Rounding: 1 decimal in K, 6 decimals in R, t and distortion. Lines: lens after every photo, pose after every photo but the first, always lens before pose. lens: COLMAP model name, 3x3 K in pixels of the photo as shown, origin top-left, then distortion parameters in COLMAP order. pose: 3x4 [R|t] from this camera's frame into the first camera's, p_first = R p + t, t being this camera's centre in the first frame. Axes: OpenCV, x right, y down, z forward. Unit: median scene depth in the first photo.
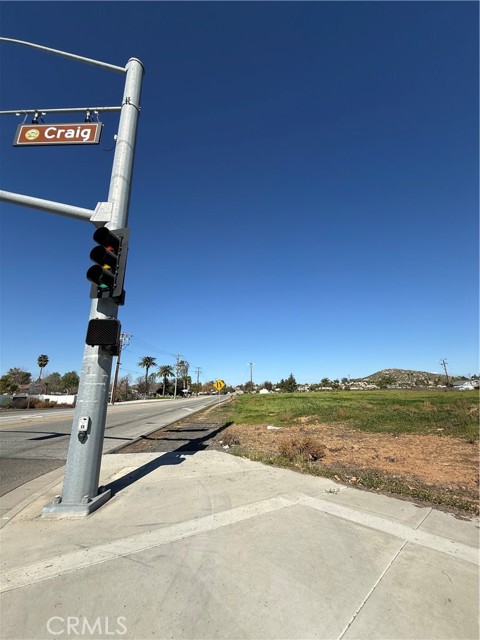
lens RADIAL K [[253.7, 0, 243.6], [0, 253.7, 316.8], [0, 0, 1]] dist [0.000228, 0.000466]
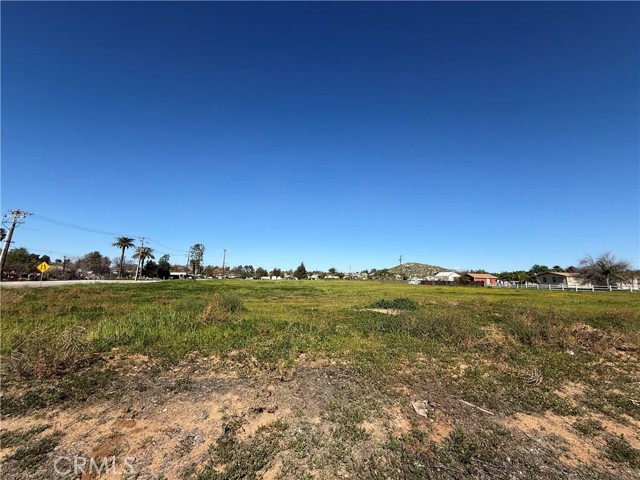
lens RADIAL K [[253.7, 0, 318.8], [0, 253.7, 241.9], [0, 0, 1]] dist [0.000228, 0.000466]
pose [[0.989296, 0.058859, 0.133524, 0.115137], [-0.077522, 0.987228, 0.139183, -0.008561], [-0.123626, -0.148044, 0.981224, -0.019615]]
